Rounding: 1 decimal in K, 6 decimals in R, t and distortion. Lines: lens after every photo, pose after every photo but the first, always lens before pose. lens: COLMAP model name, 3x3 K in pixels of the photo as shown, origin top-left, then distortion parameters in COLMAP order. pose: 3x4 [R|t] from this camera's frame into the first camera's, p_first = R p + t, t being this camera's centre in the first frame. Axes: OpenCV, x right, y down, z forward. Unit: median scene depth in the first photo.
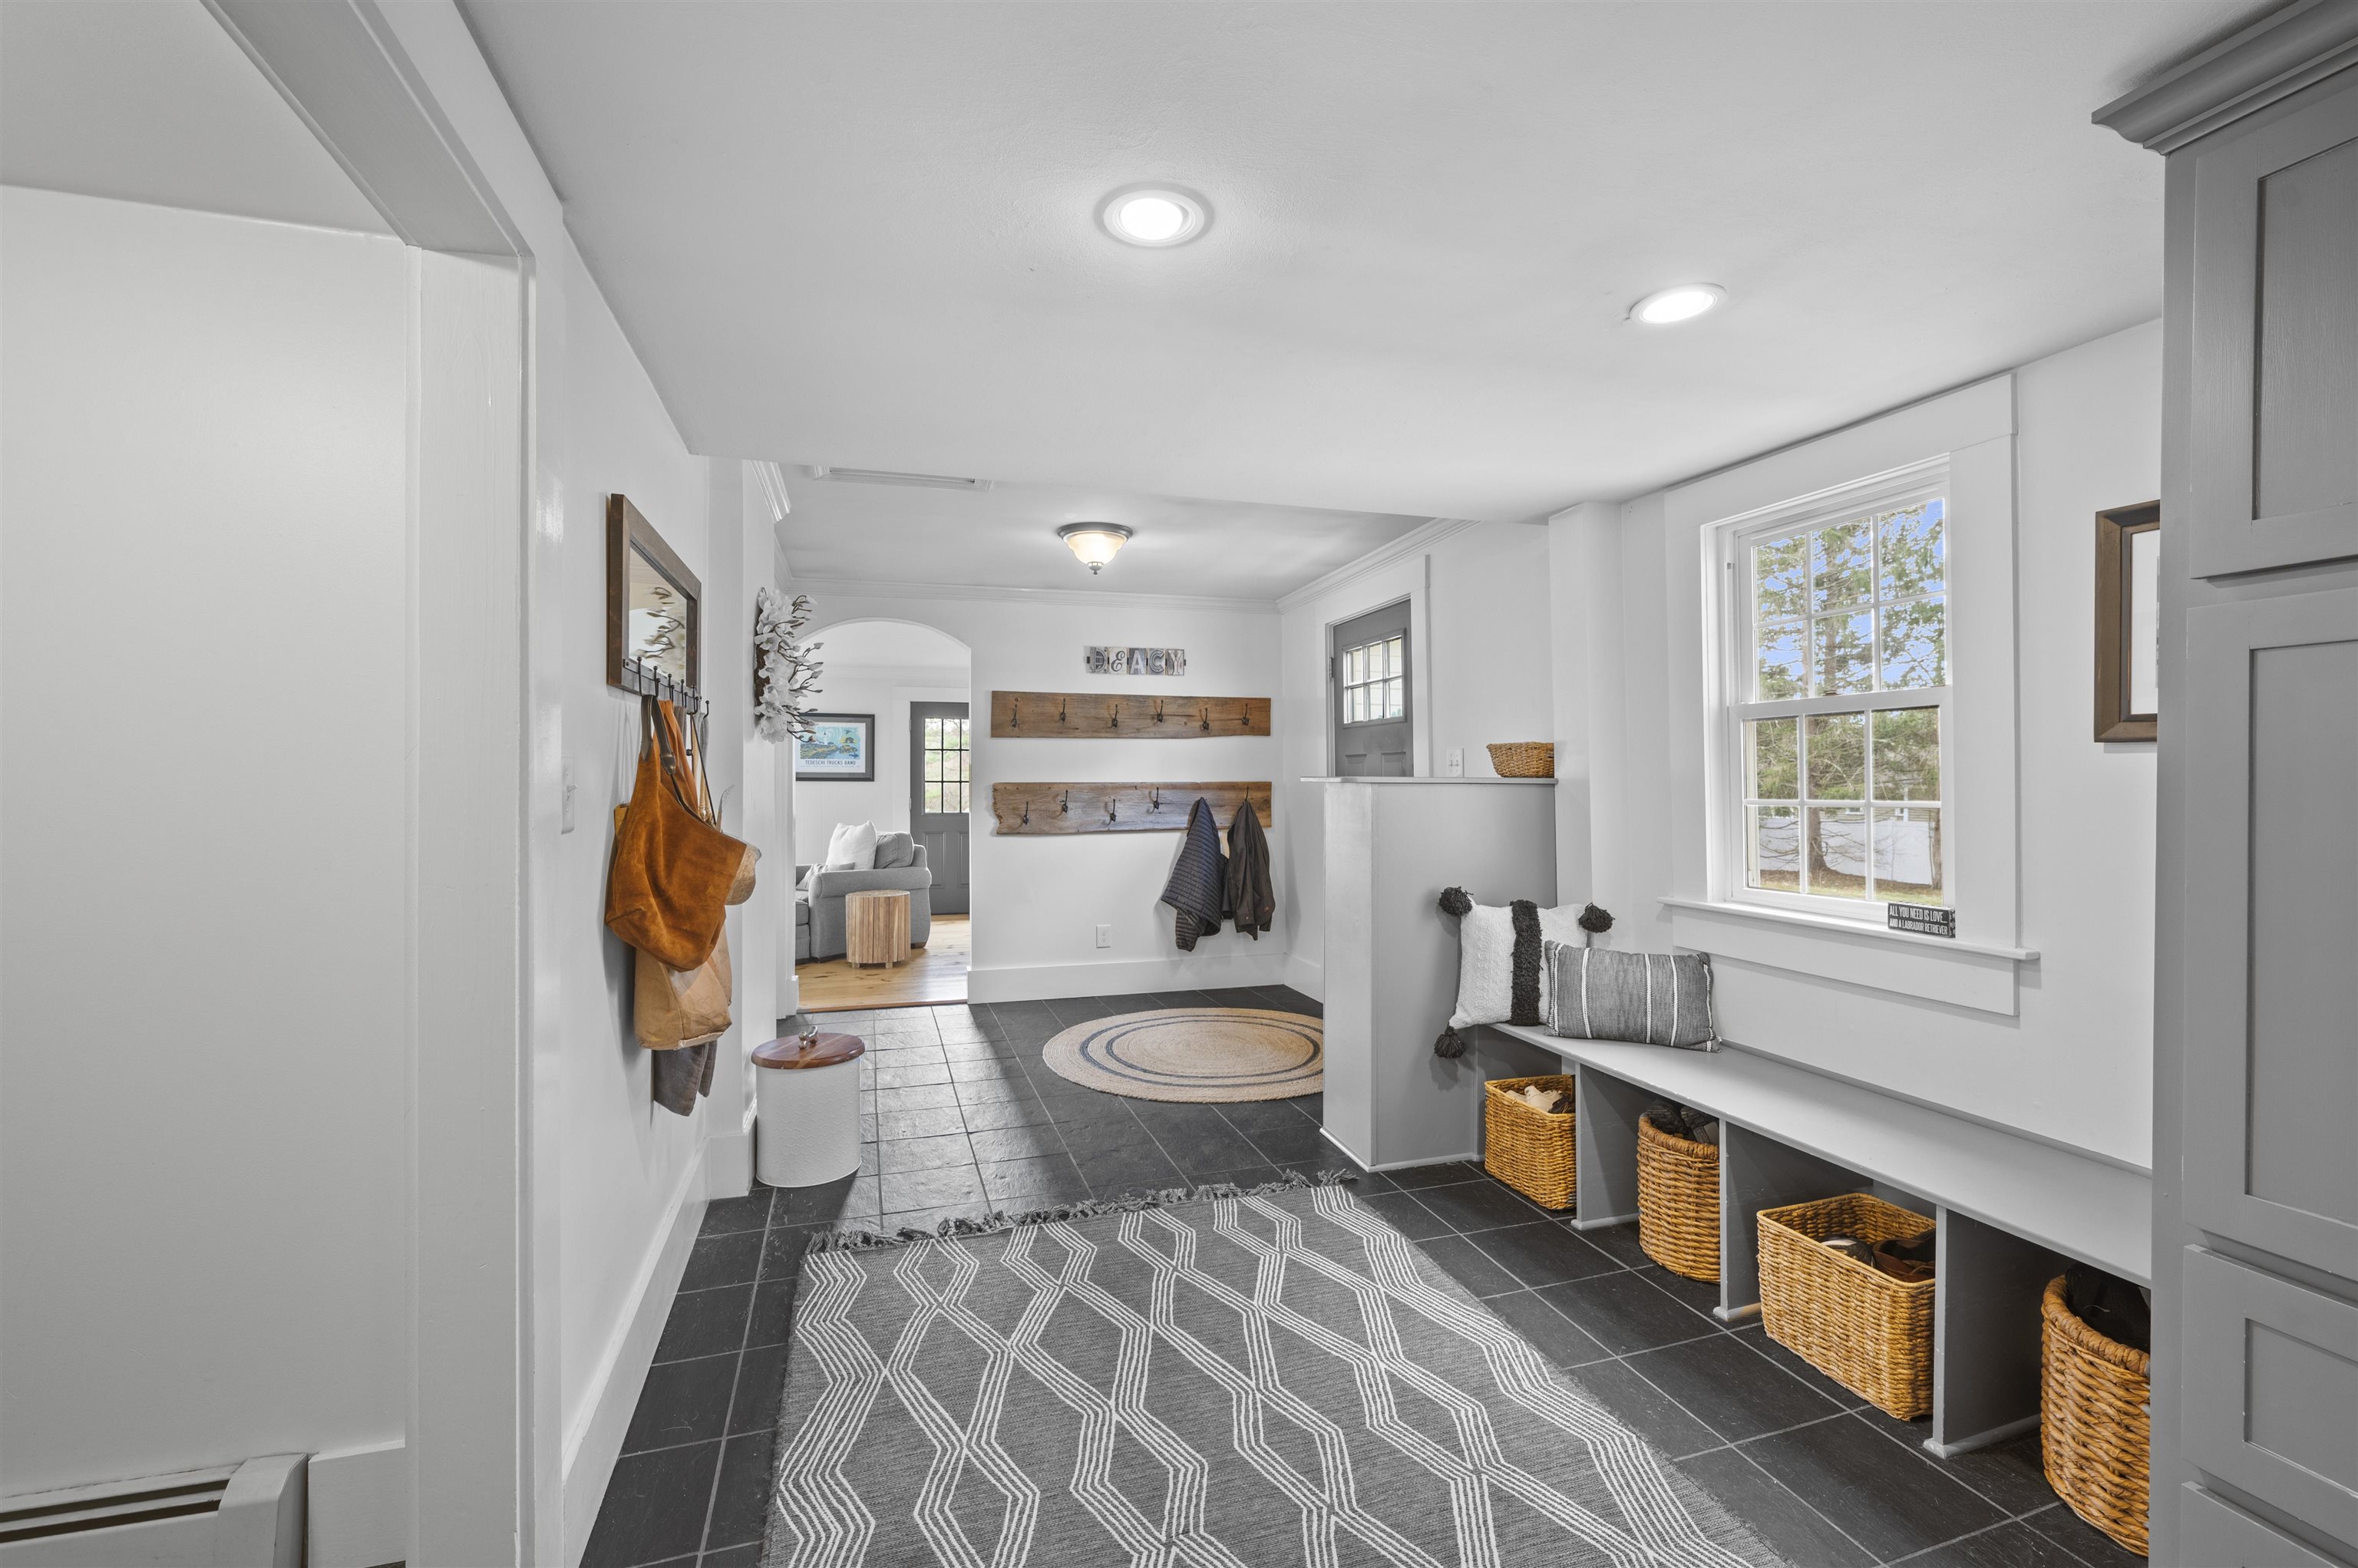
lens RADIAL K [[1037.0, 0, 1190.3], [0, 1037.0, 780.8], [0, 0, 1]] dist [-0.001526, 0.000544]
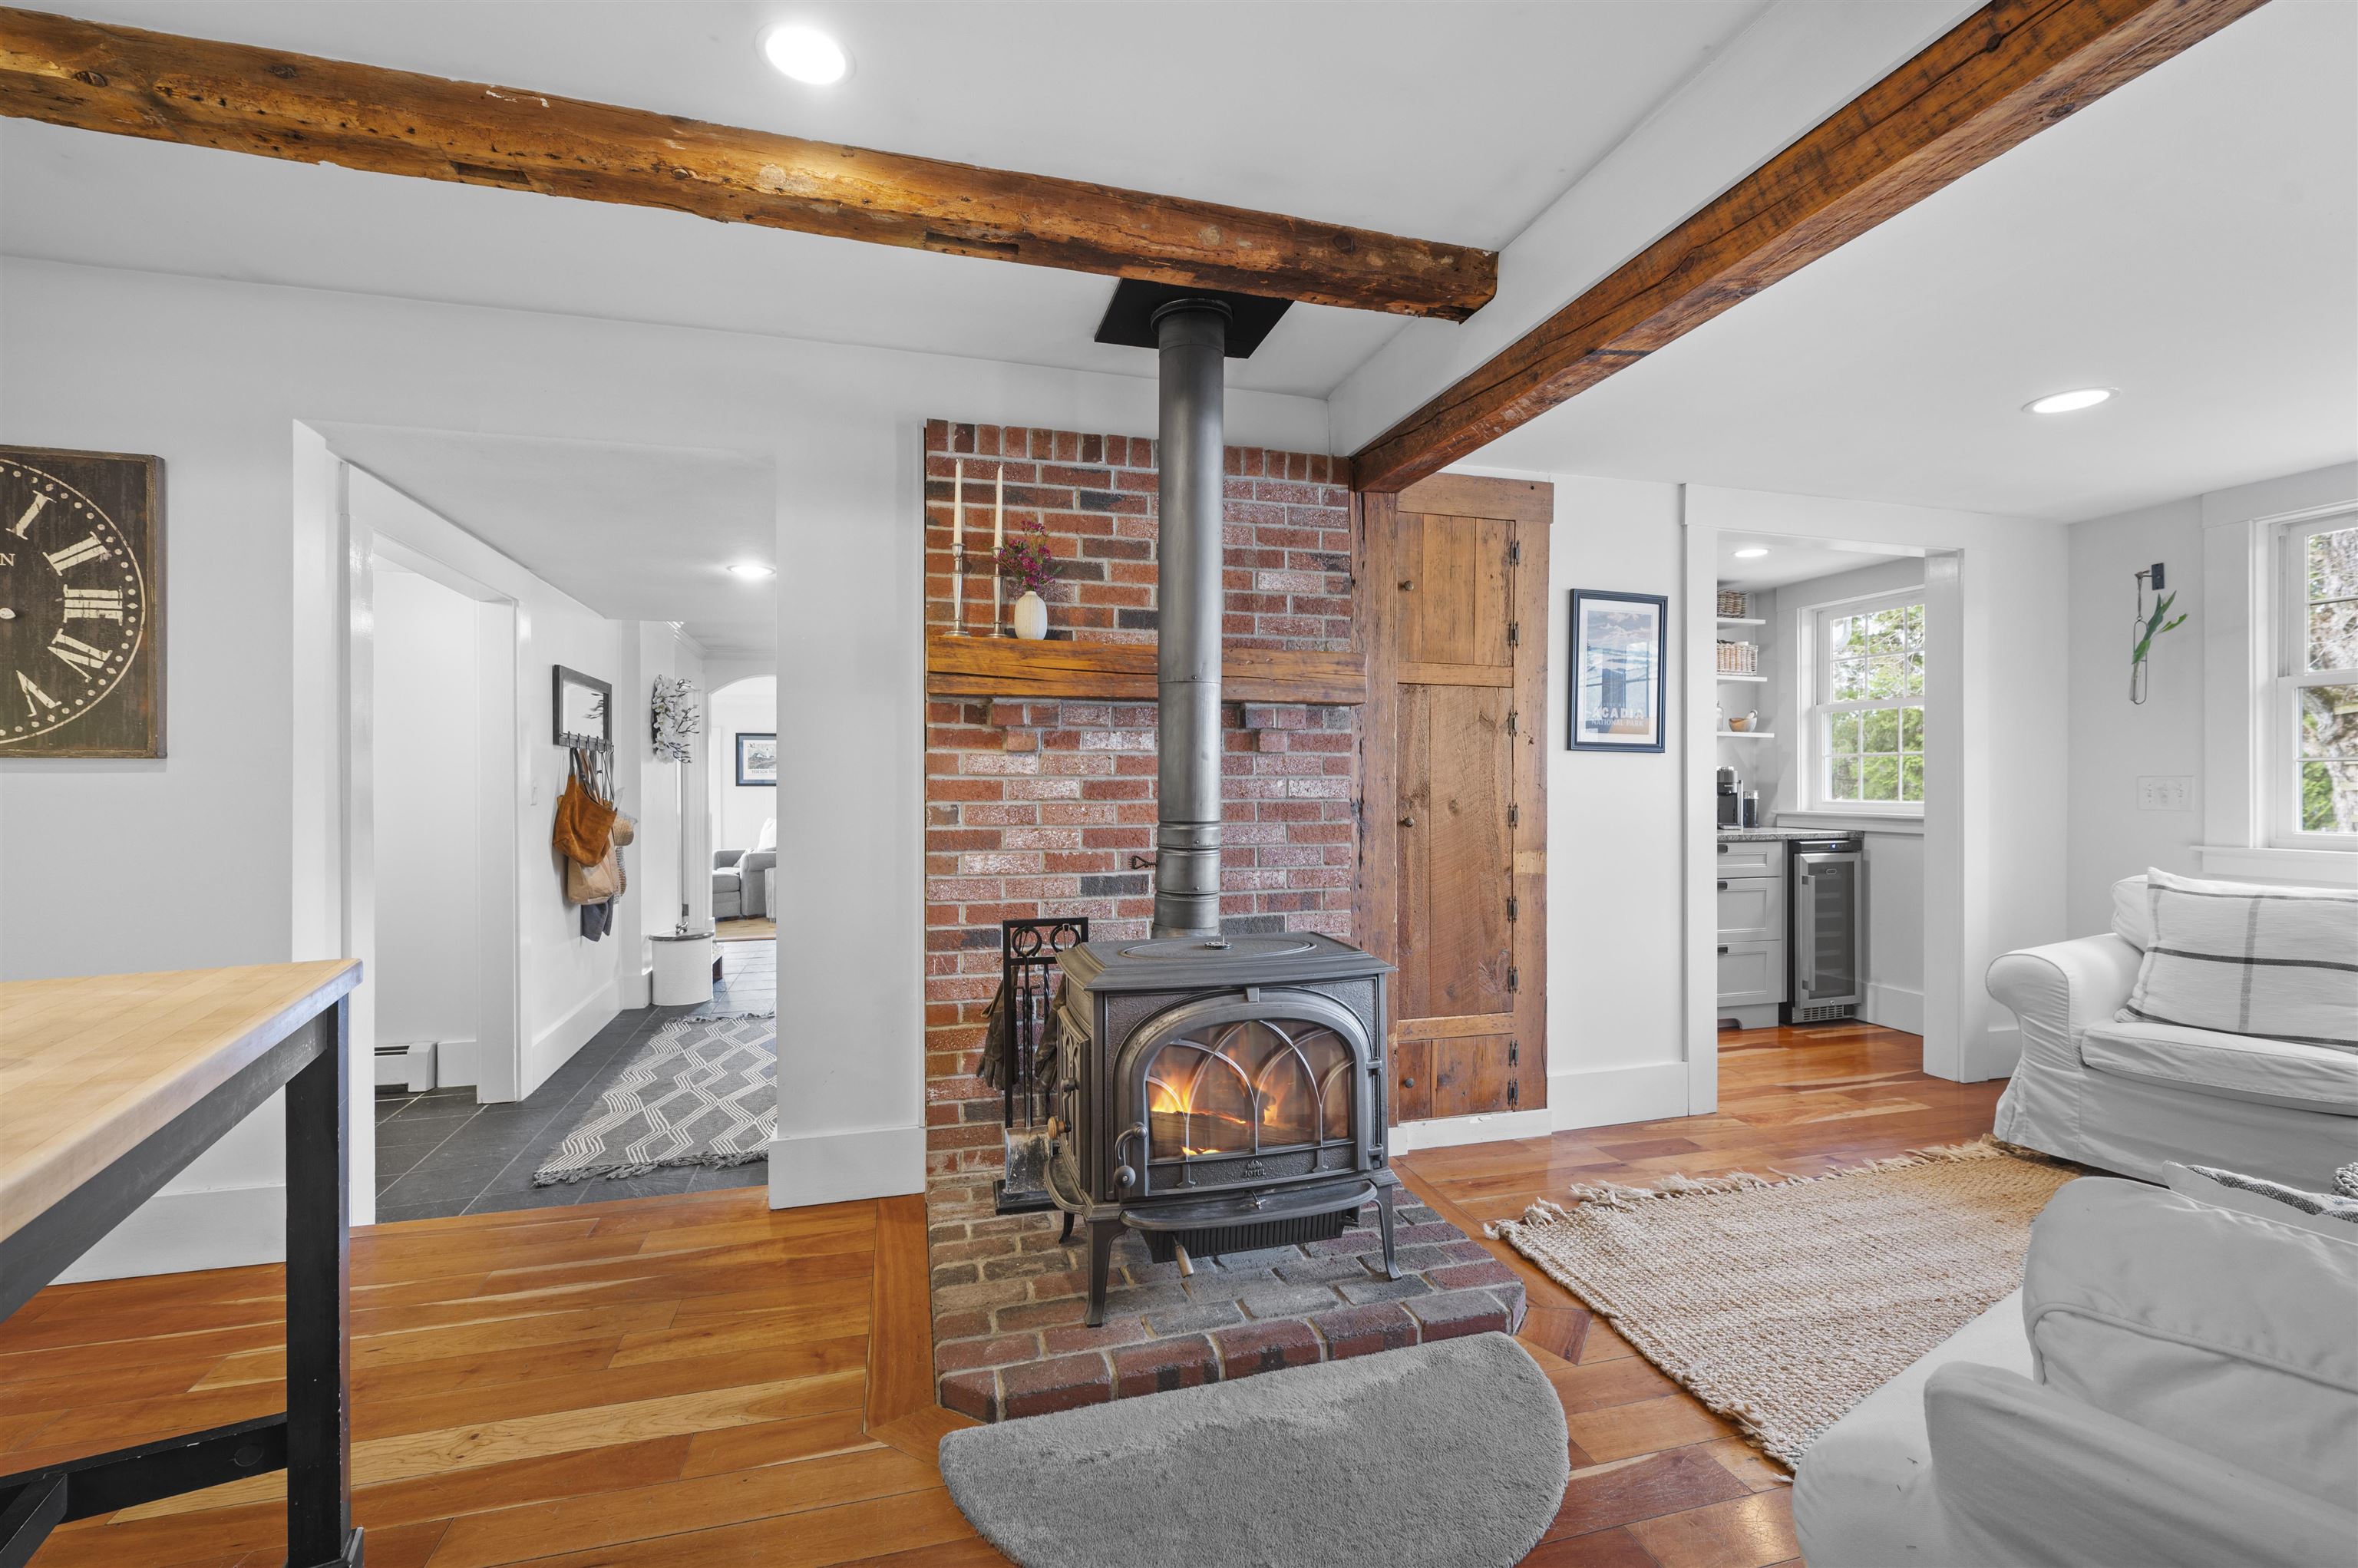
lens RADIAL K [[1037.0, 0, 1190.3], [0, 1037.0, 780.8], [0, 0, 1]] dist [-0.001526, 0.000544]
pose [[0.999863, -0.007600, -0.014705, 0.758405], [0.007536, 0.999962, -0.004410, 0.009842], [0.014738, 0.004299, 0.999882, -1.101929]]
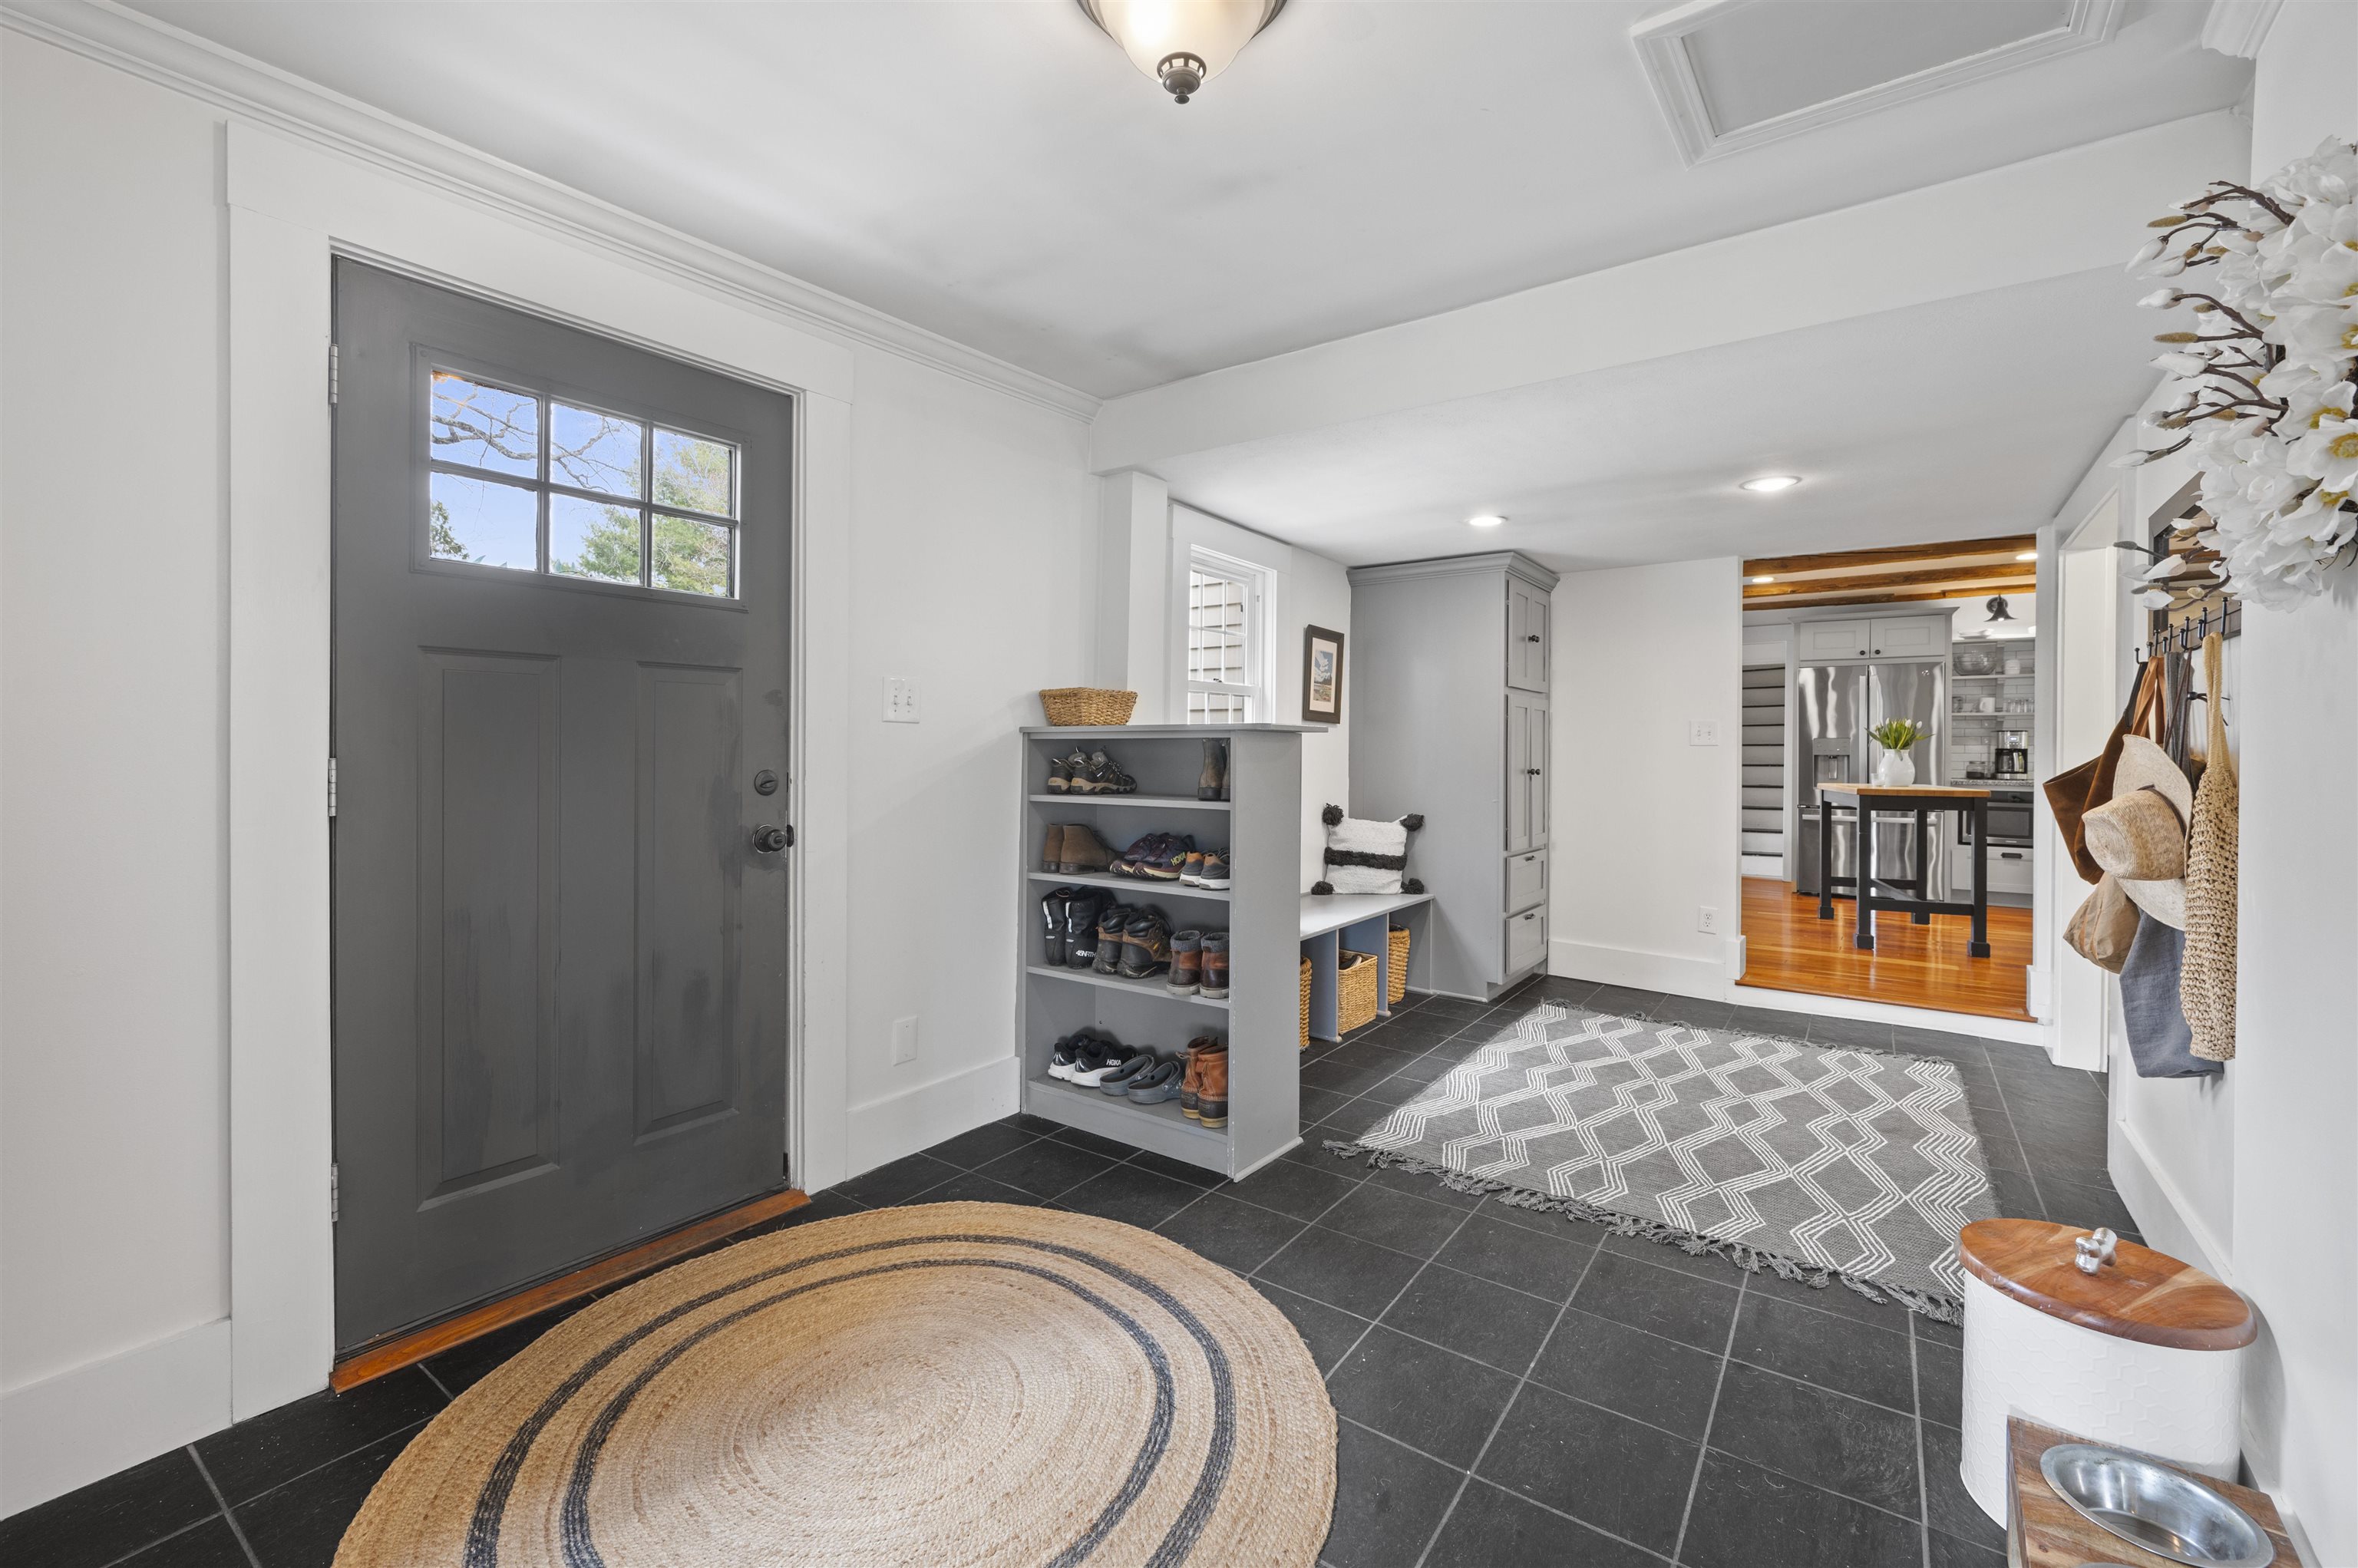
lens RADIAL K [[989.1, 0, 1184.1], [0, 989.1, 760.7], [0, 0, 1]] dist [-0.000574, -0.000038]
pose [[-0.607995, -0.012388, 0.793845, -0.653361], [-0.005870, 0.999921, 0.011108, 0.024399], [-0.793919, 0.002094, -0.608019, 2.237952]]
